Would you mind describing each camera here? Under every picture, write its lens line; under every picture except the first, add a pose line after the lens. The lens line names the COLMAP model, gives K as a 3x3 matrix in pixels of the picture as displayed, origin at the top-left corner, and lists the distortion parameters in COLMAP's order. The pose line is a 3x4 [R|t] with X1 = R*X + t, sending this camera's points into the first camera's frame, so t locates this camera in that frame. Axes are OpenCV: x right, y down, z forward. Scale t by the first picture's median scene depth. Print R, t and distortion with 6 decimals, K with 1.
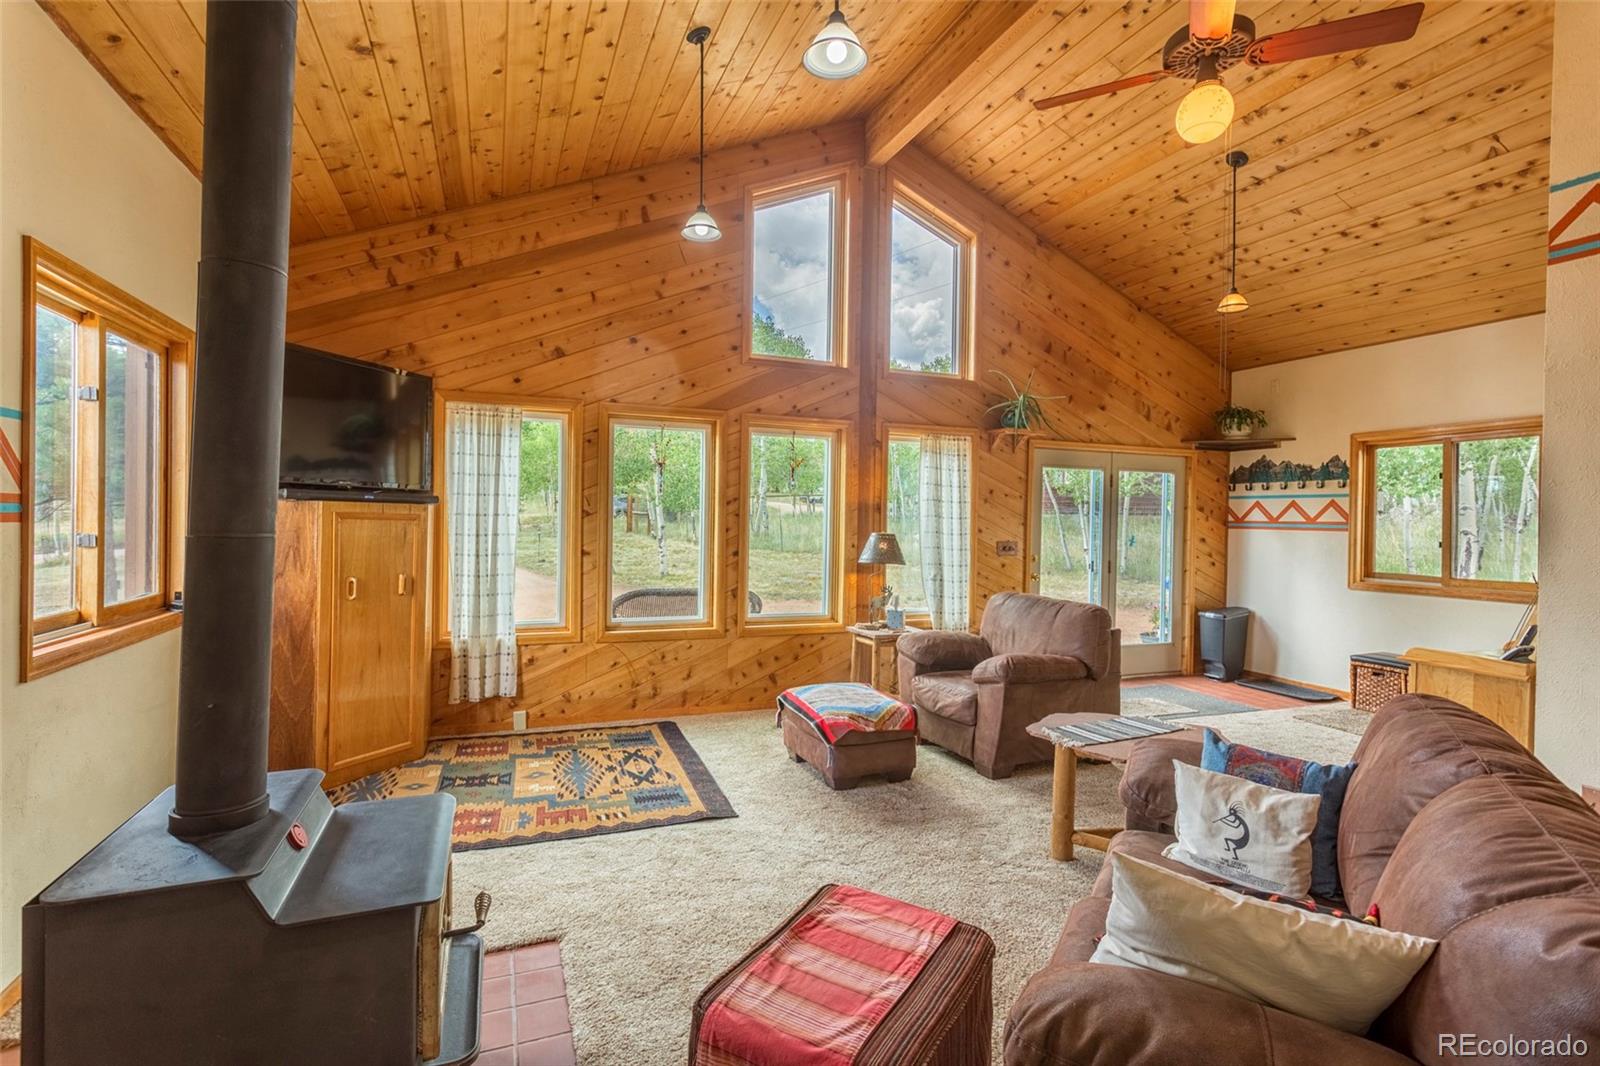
lens RADIAL K [[751.7, 0, 793.3], [0, 751.7, 516.2], [0, 0, 1]] dist [0.002429, 0.003309]
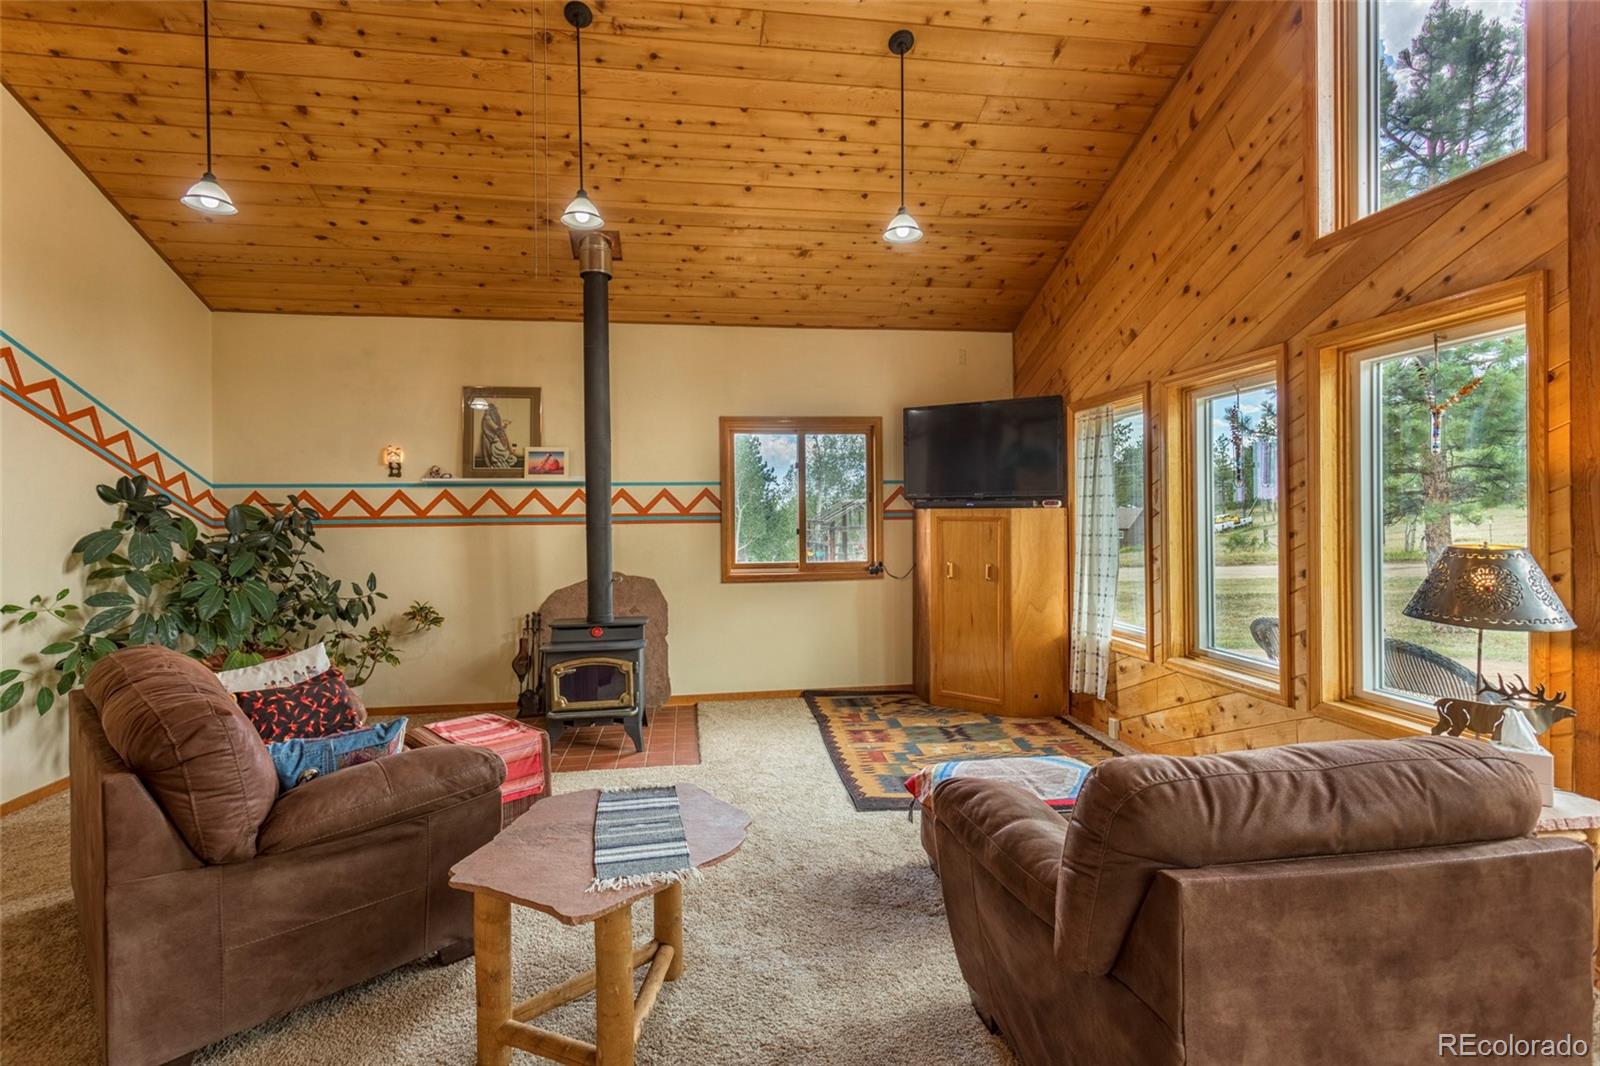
lens RADIAL K [[751.7, 0, 793.3], [0, 751.7, 516.2], [0, 0, 1]] dist [0.002429, 0.003309]
pose [[-0.228843, -0.012647, -0.973381, 0.752491], [0.007462, 0.999863, -0.014746, 0.011696], [0.973435, -0.010638, -0.228717, 0.919617]]
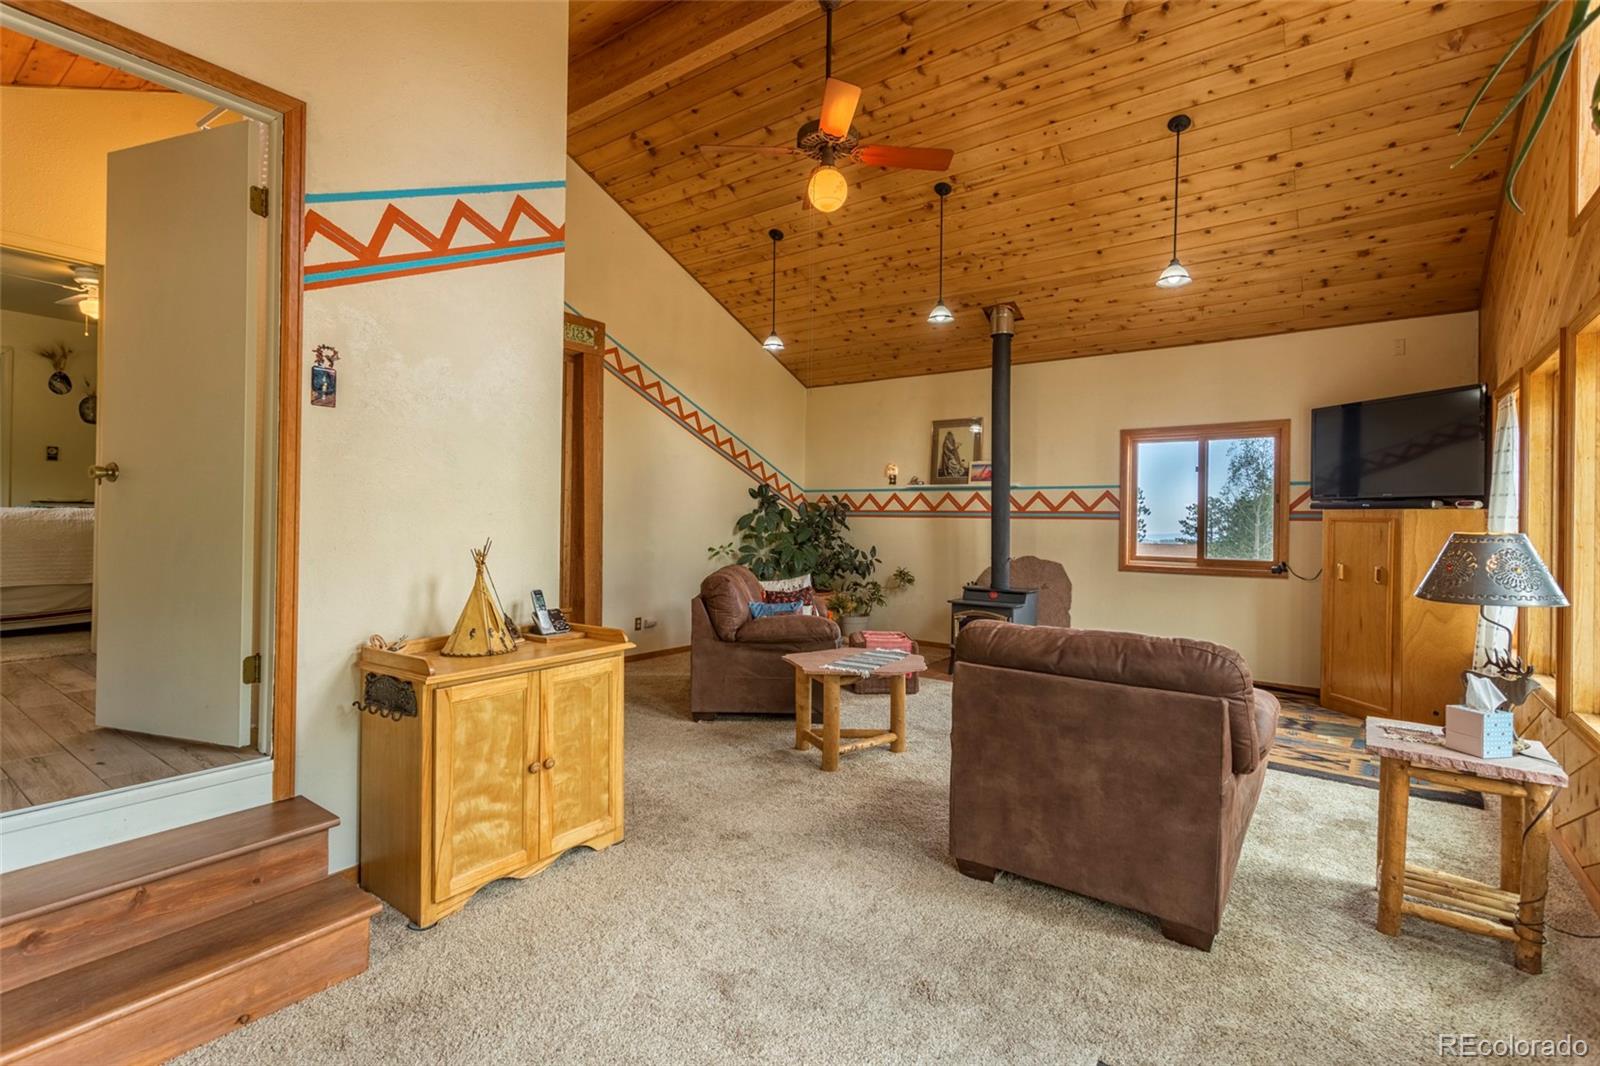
lens RADIAL K [[751.7, 0, 793.3], [0, 751.7, 516.2], [0, 0, 1]] dist [0.002429, 0.003309]
pose [[-0.850745, -0.033447, -0.524513, 0.887471], [-0.029505, 0.999439, -0.015876, 0.040127], [0.524749, 0.001970, -0.851255, 1.463889]]
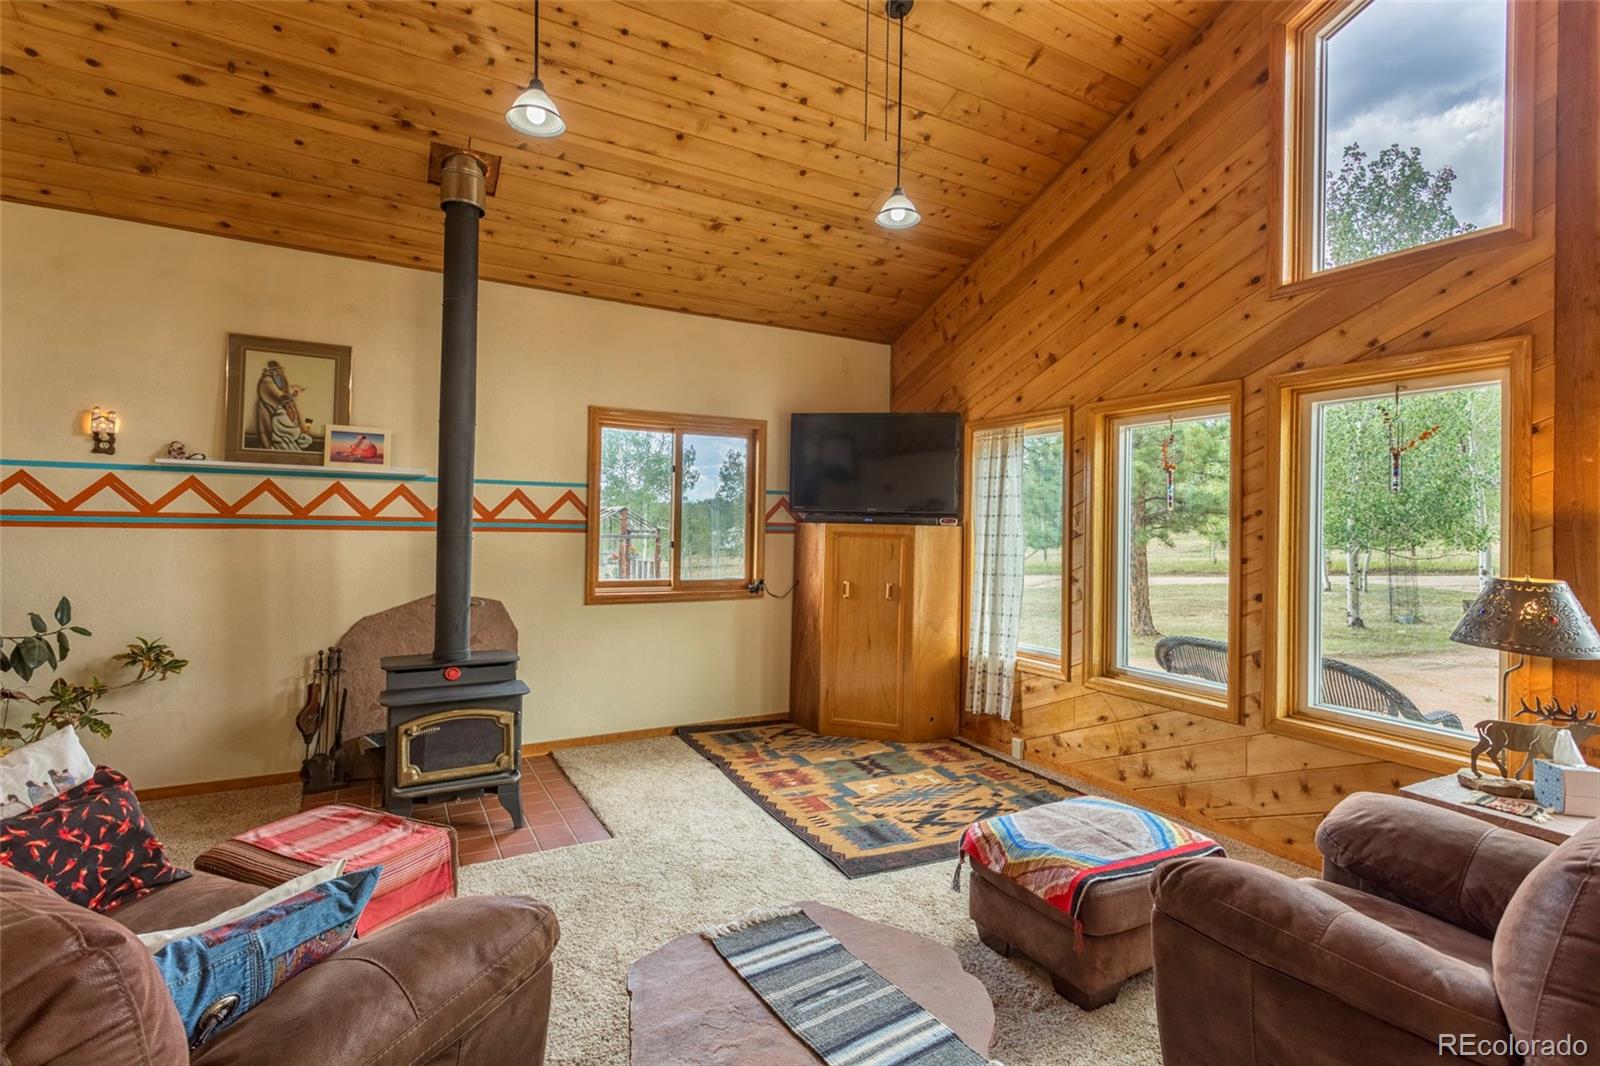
lens RADIAL K [[751.7, 0, 793.3], [0, 751.7, 516.2], [0, 0, 1]] dist [0.002429, 0.003309]
pose [[0.133173, -0.025508, -0.990764, 0.629743], [-0.015314, 0.999496, -0.027791, 0.004966], [0.990974, 0.018874, 0.132715, 0.648003]]
